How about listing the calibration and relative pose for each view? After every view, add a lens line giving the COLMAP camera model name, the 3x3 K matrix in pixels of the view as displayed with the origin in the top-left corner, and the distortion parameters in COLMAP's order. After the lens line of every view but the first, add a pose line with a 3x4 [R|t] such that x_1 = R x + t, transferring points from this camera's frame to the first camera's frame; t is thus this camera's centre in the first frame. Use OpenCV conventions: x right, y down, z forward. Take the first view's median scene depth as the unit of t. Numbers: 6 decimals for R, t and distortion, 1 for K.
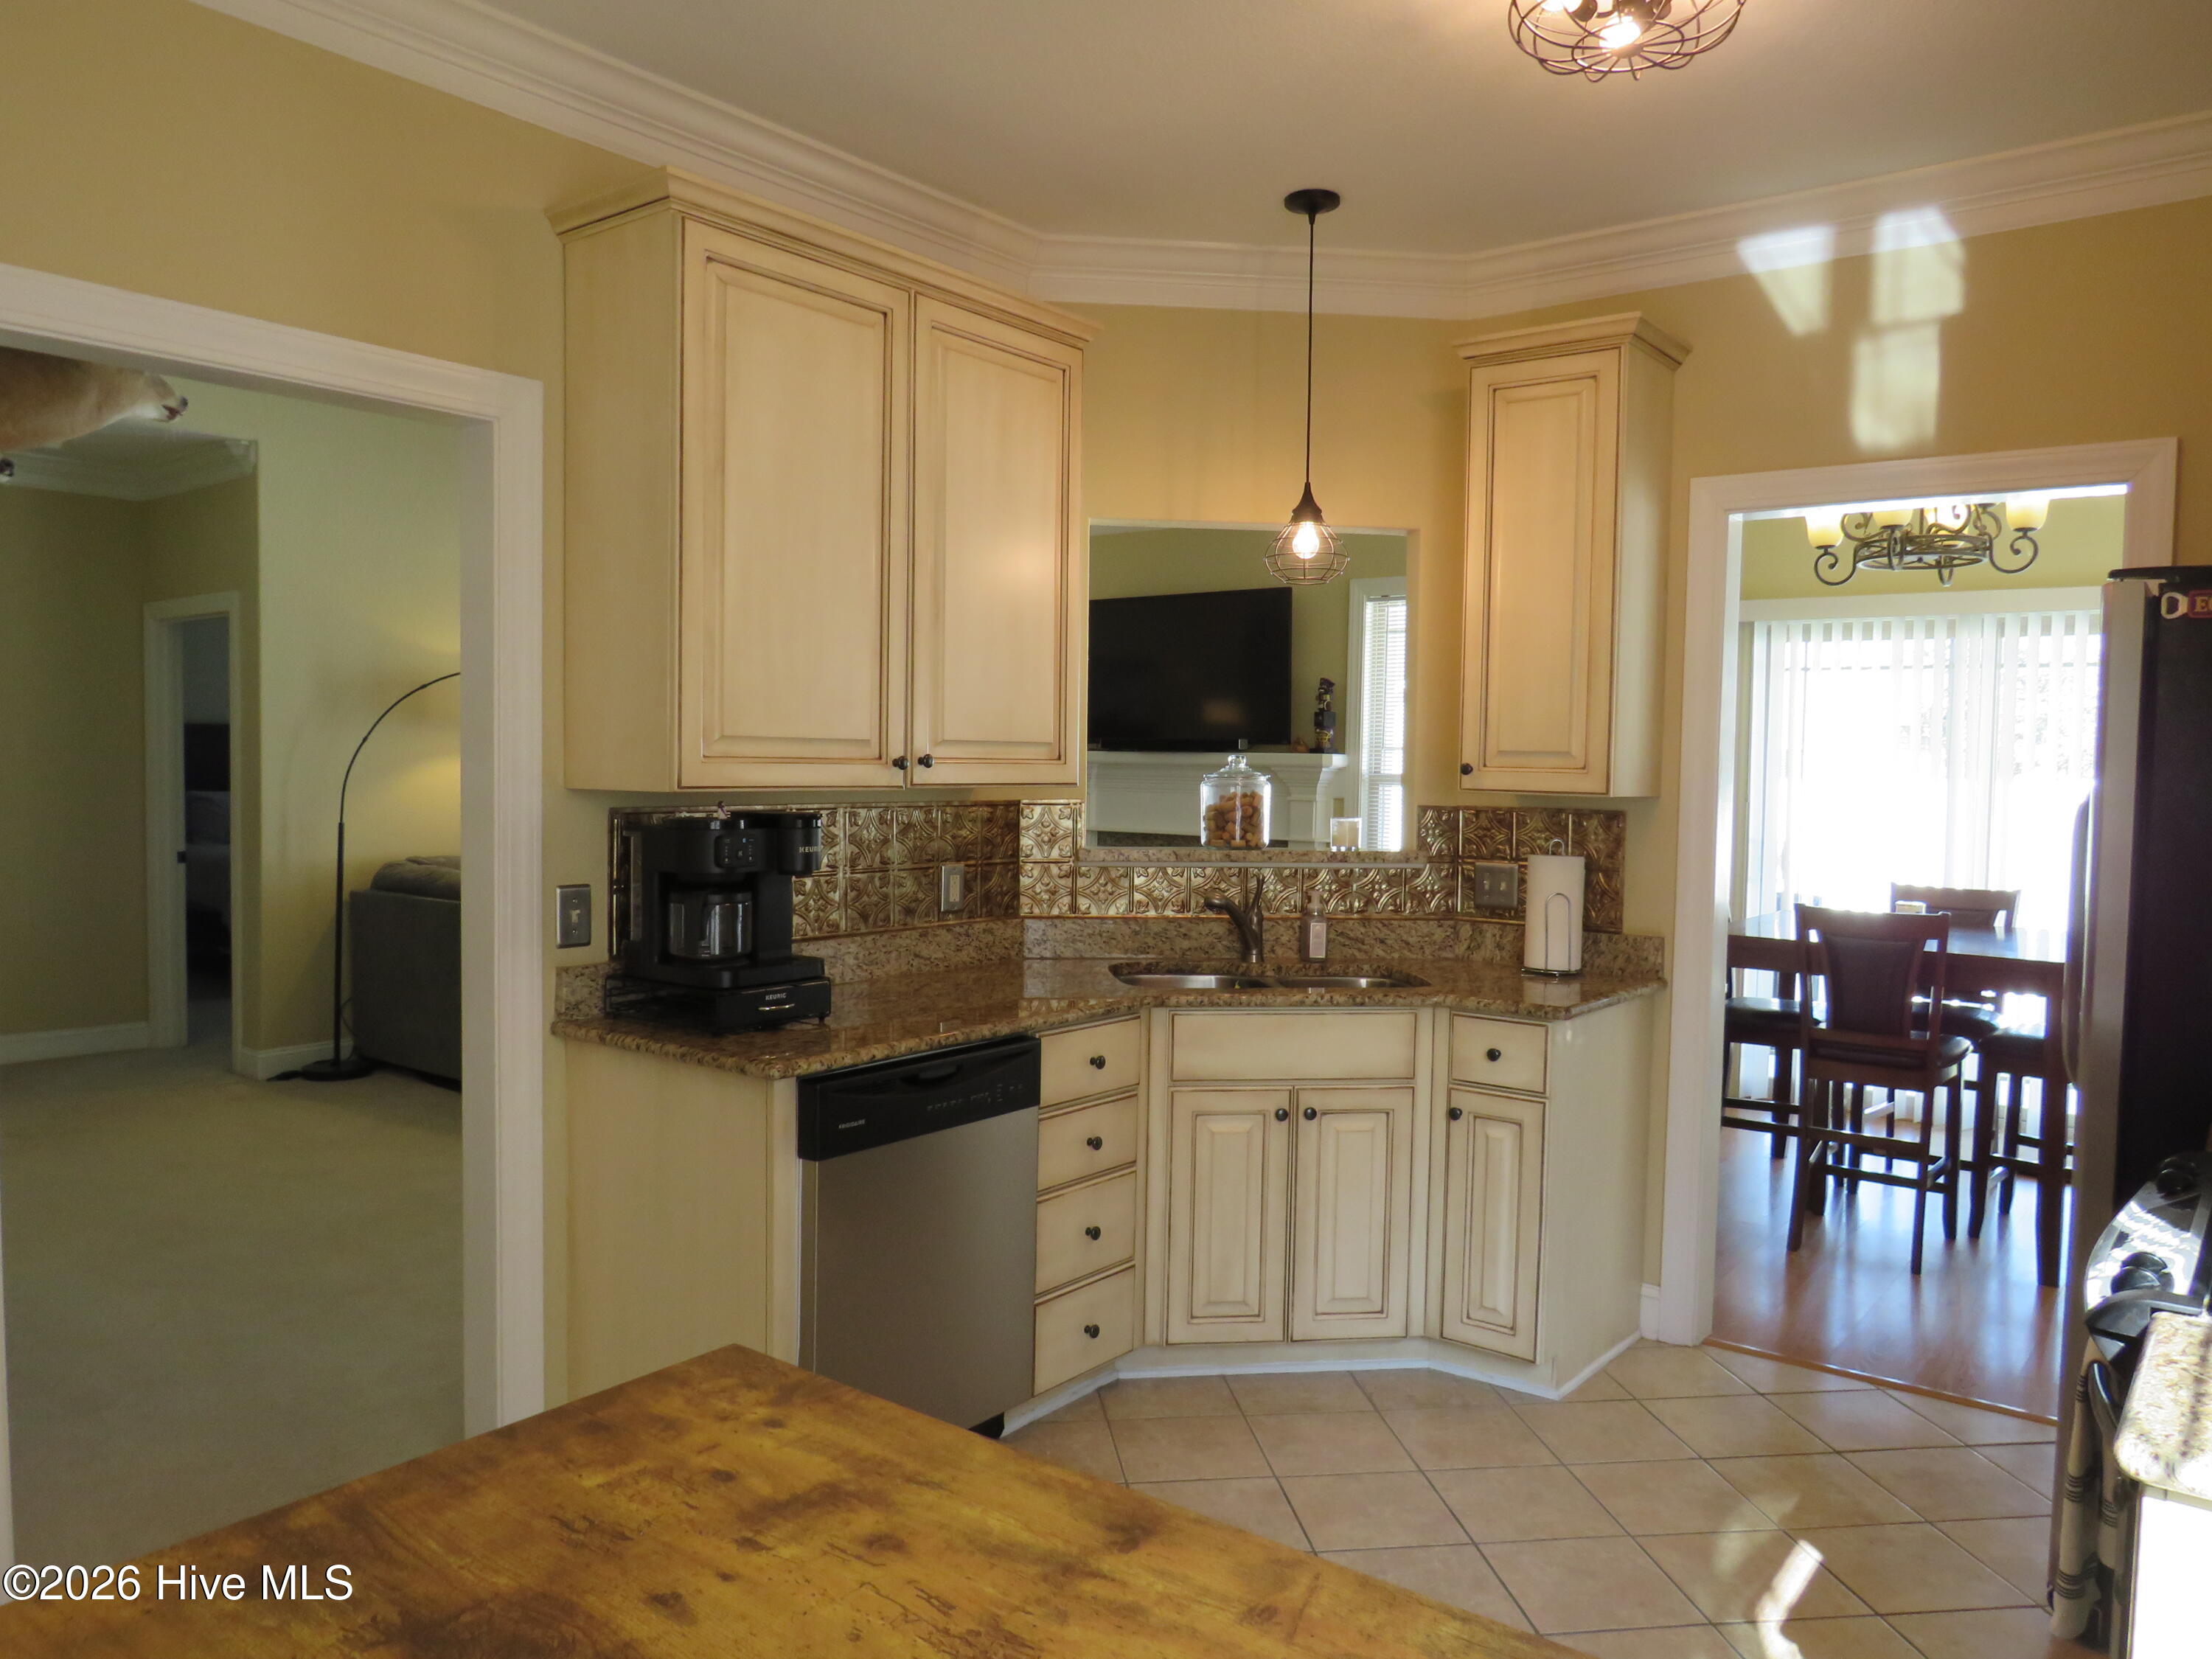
lens RADIAL K [[1568.2, 0, 1105.5], [0, 1568.2, 823.8], [0, 0, 1]] dist [-0.042544, 0.017956]
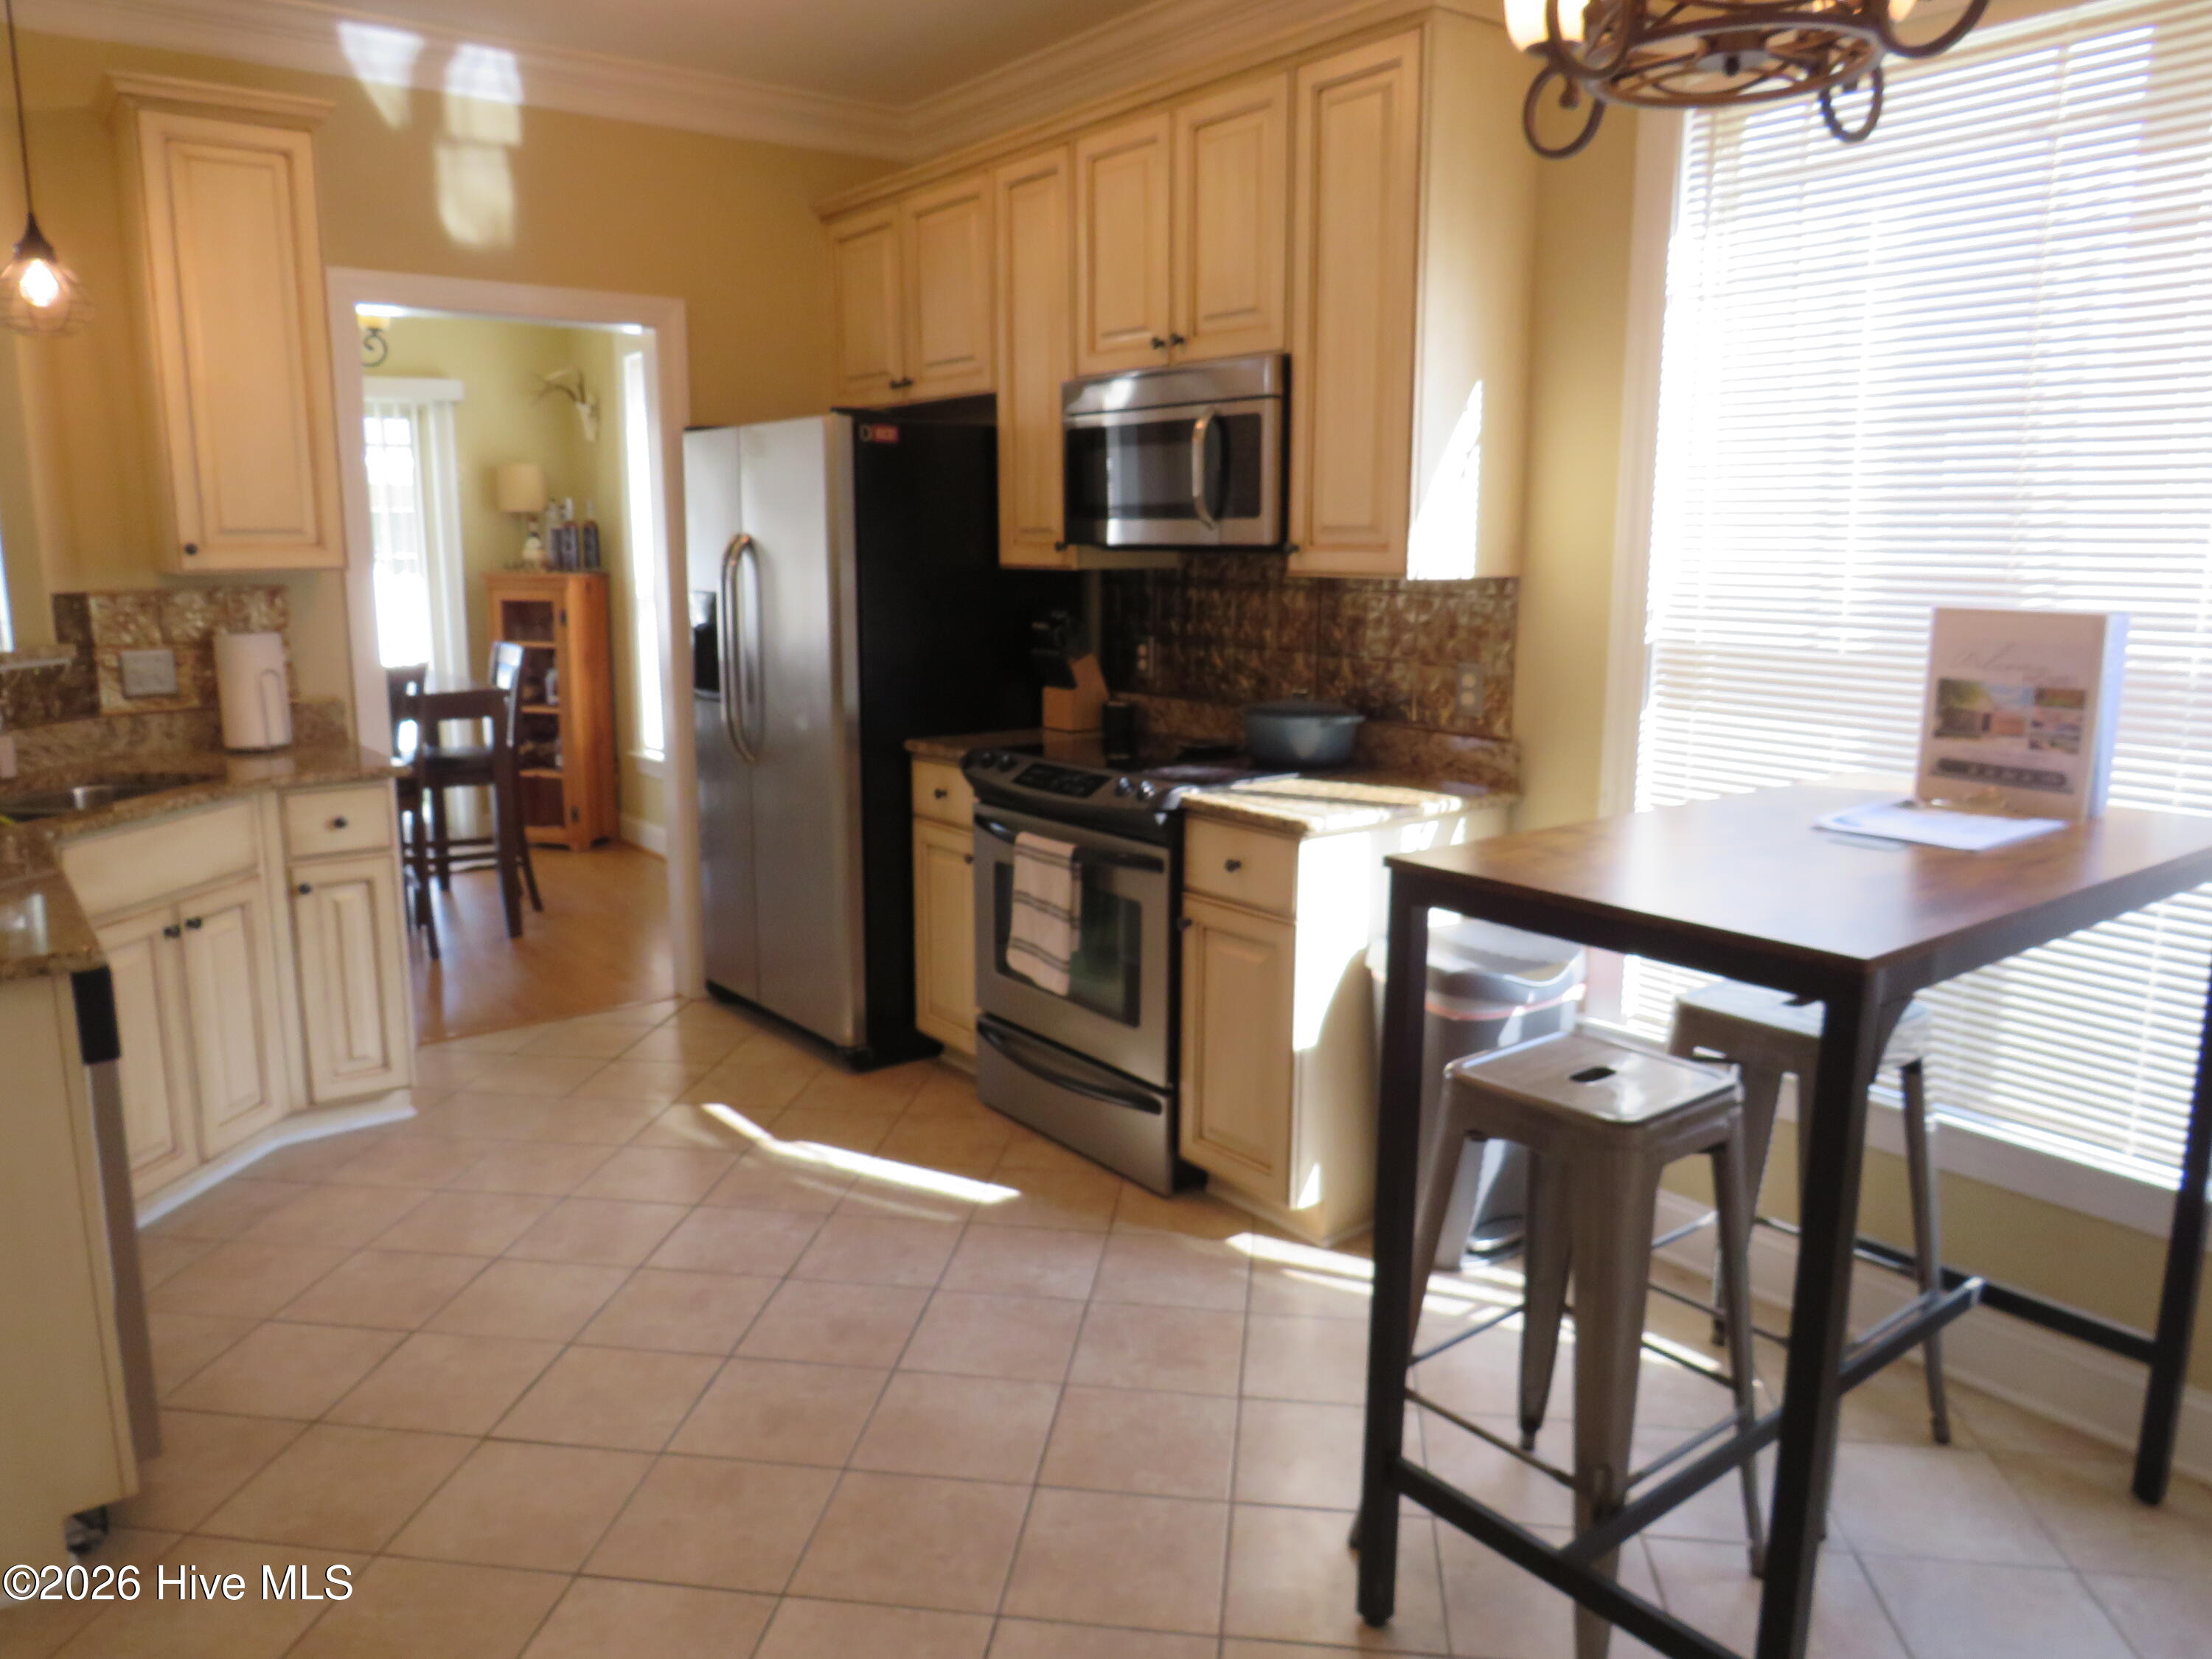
lens RADIAL K [[1568.2, 0, 1102.5], [0, 1568.2, 834.9], [0, 0, 1]] dist [-0.042544, 0.017956]
pose [[0.245705, -0.194163, 0.949700, -0.606051], [0.042738, 0.980951, 0.189496, -0.019834], [-0.968402, -0.005972, 0.249323, 0.237665]]
